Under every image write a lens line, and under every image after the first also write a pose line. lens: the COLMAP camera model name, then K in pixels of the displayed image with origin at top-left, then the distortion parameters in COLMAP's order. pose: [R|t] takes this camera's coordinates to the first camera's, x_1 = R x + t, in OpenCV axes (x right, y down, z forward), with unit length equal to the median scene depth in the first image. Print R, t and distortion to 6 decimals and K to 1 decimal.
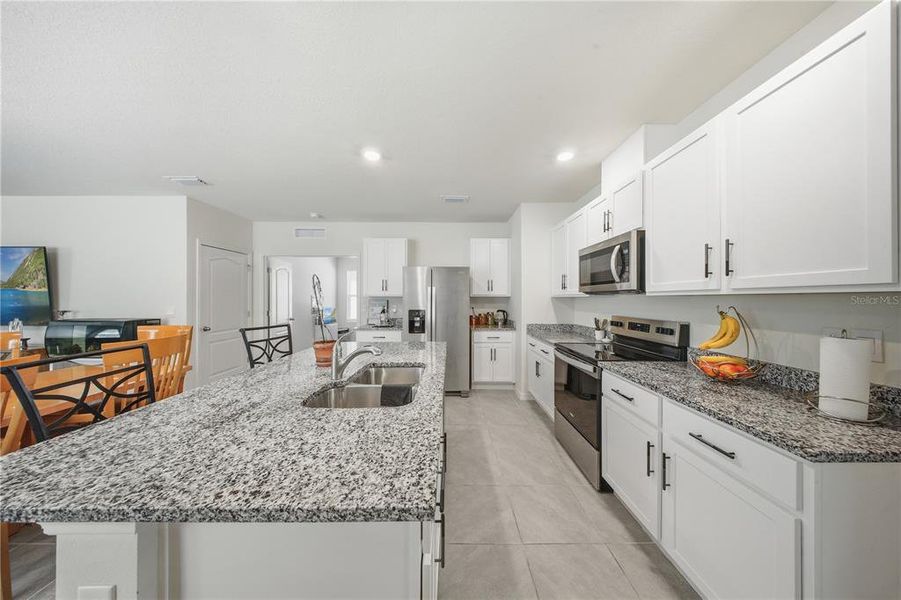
lens RADIAL K [[265.5, 0, 450.5], [0, 265.5, 300.0], [0, 0, 1]] dist [-0.001296, -0.000189]
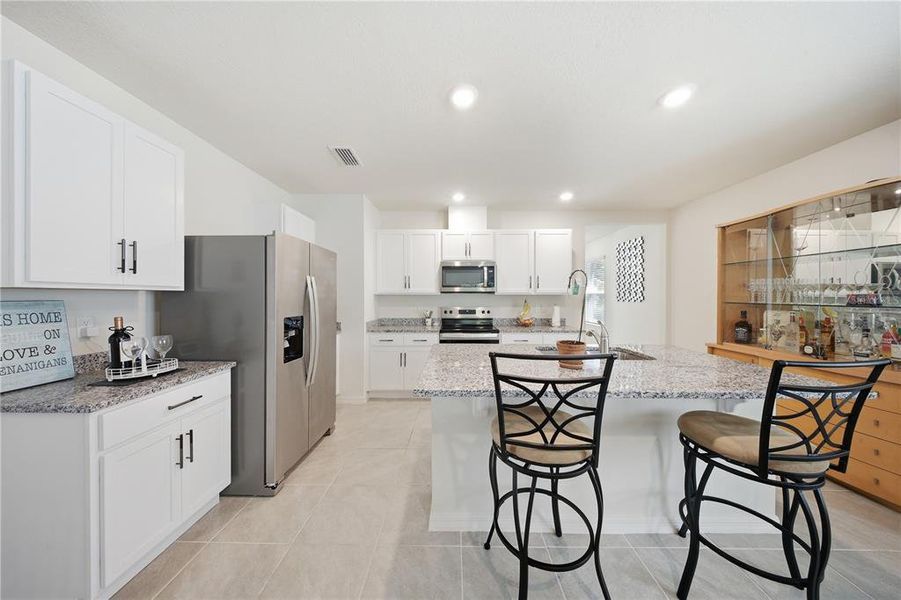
lens RADIAL K [[265.5, 0, 450.5], [0, 265.5, 300.0], [0, 0, 1]] dist [-0.001296, -0.000189]
pose [[0.016742, -0.015876, 0.999734, -0.926892], [0.003774, 0.999868, 0.015815, -0.006358], [-0.999853, 0.003509, 0.016799, 0.933832]]
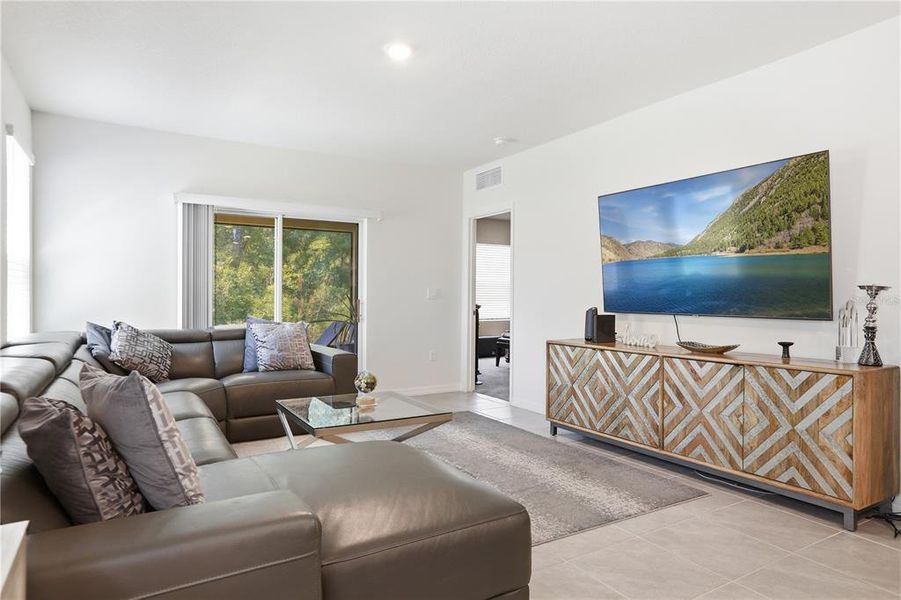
lens RADIAL K [[525.3, 0, 450.5], [0, 525.3, 300.0], [0, 0, 1]] dist [-0.027161, 0.001436]
pose [[0.524491, 0.005819, -0.851396, -1.352588], [-0.008128, 0.999965, 0.001827, 0.082169], [0.851377, 0.005962, 0.524520, -0.078381]]
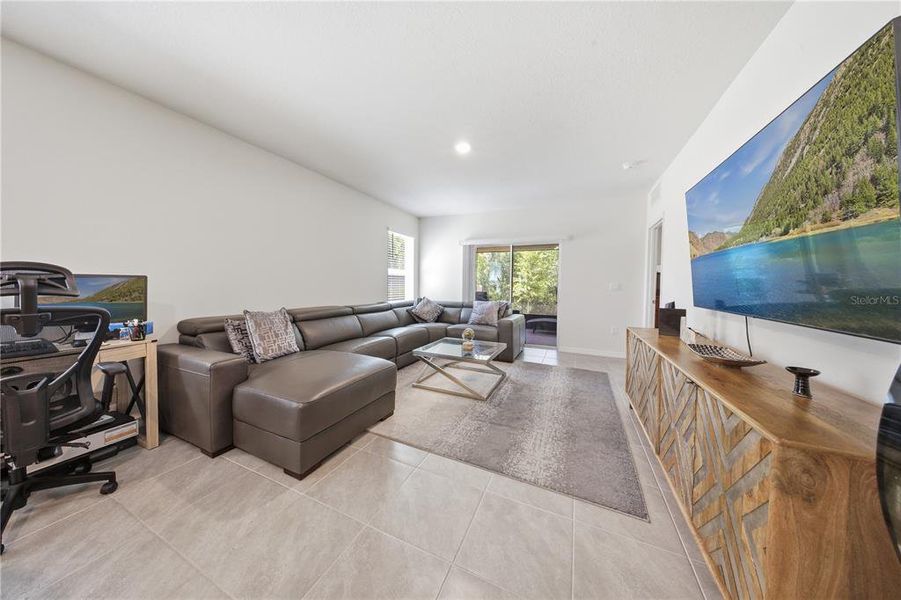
lens RADIAL K [[277.2, 0, 459.1], [0, 277.2, 289.7], [0, 0, 1]] dist [-0.000350, -0.000128]
pose [[-0.393340, 0.012564, -0.919307, -1.398506], [-0.017130, 0.999633, 0.020991, 0.057181], [0.919233, 0.024004, -0.392981, 0.902738]]
